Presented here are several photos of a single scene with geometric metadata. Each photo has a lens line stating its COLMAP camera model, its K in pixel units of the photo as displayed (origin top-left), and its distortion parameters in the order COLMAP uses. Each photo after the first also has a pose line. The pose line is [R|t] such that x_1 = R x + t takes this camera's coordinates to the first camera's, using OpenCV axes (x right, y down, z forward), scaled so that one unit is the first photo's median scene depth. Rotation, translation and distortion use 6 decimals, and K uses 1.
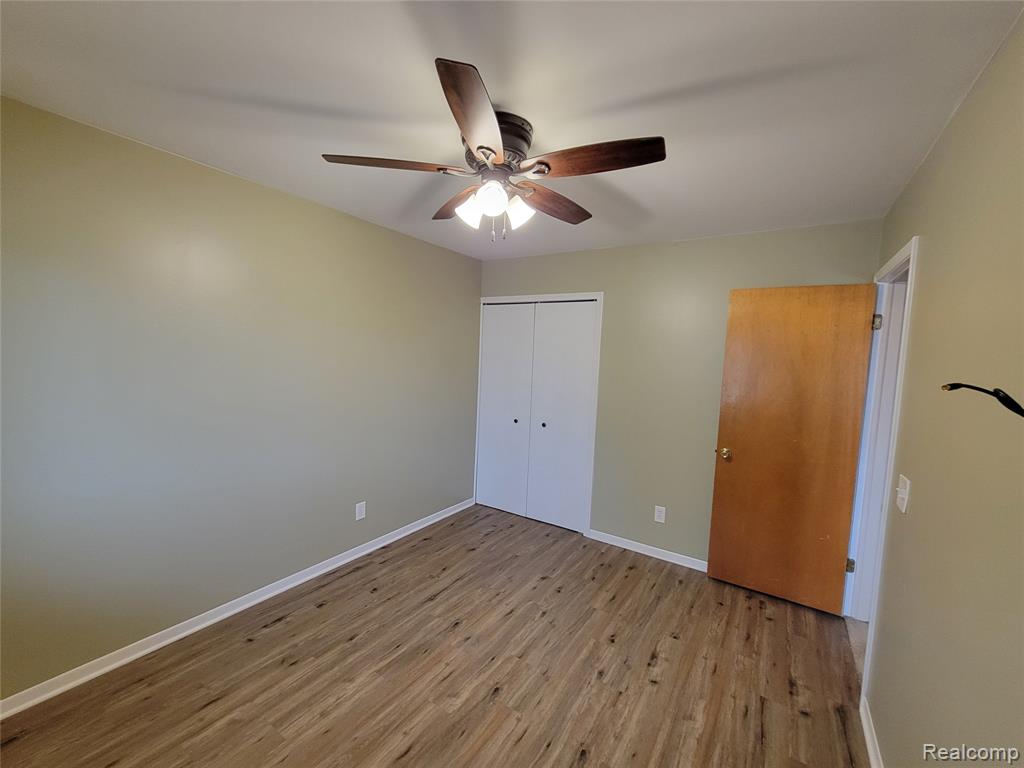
lens RADIAL K [[413.2, 0, 512.0], [0, 413.2, 384.0], [0, 0, 1]] dist [-0.002009, -0.000341]
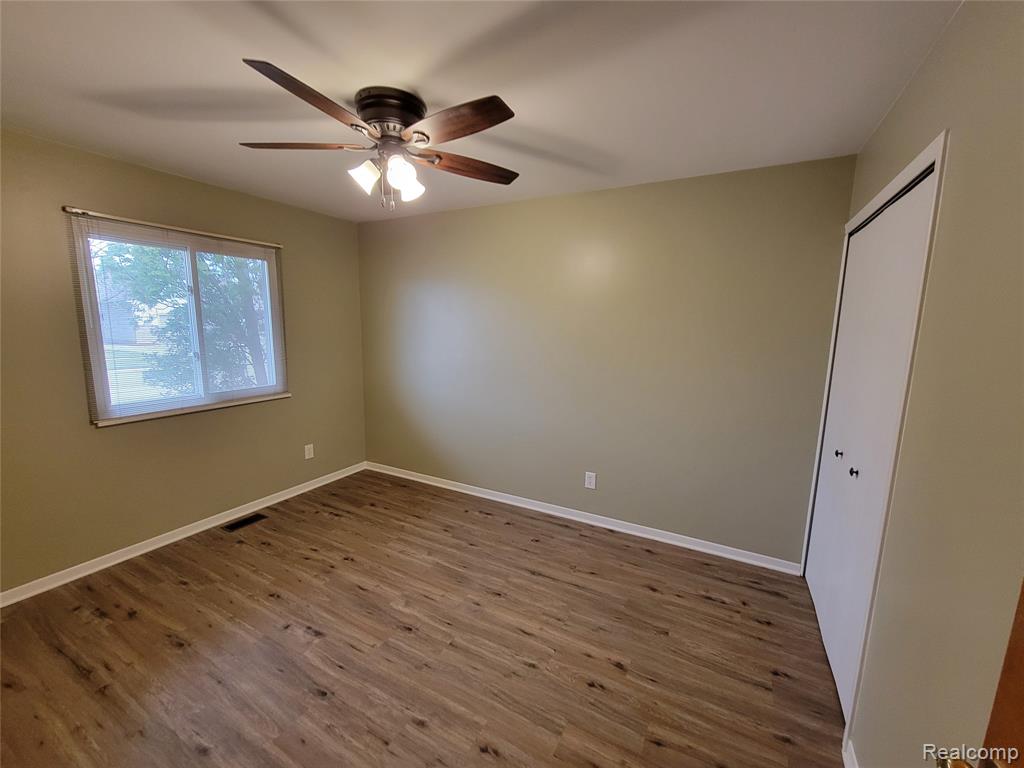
lens RADIAL K [[413.2, 0, 512.0], [0, 413.2, 384.0], [0, 0, 1]] dist [-0.002009, -0.000341]
pose [[0.095964, 0.111131, -0.989162, 0.862950], [-0.088959, 0.990729, 0.102677, -0.029542], [0.991402, 0.078141, 0.104960, 0.960064]]
